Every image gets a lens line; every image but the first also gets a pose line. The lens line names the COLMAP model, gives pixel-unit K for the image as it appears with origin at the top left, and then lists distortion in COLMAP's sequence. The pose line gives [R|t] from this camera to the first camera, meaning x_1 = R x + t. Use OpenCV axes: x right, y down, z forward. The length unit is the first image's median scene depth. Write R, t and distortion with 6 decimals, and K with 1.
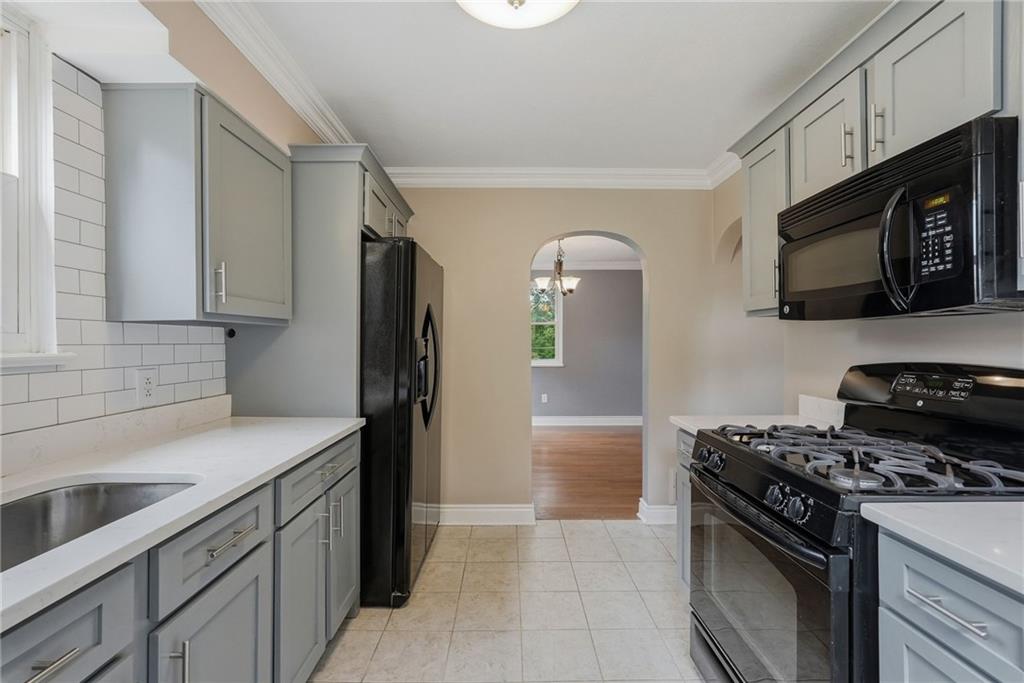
lens RADIAL K [[457.3, 0, 509.9], [0, 457.3, 341.1], [0, 0, 1]] dist [-0.001487, 0.000721]
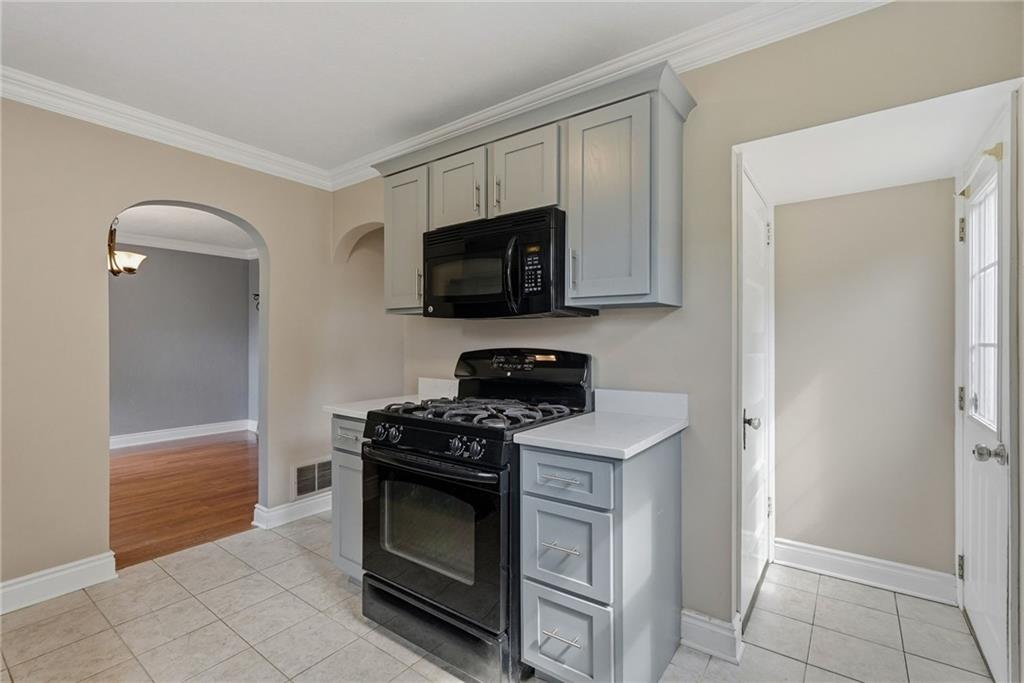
lens RADIAL K [[464.8, 0, 522.9], [0, 464.8, 343.4], [0, 0, 1]] dist [-0.001910, 0.000366]
pose [[0.594128, -0.005434, 0.804353, -0.341242], [-0.001385, 0.999969, 0.007779, 0.018696], [-0.804370, -0.005736, 0.594101, 0.015576]]
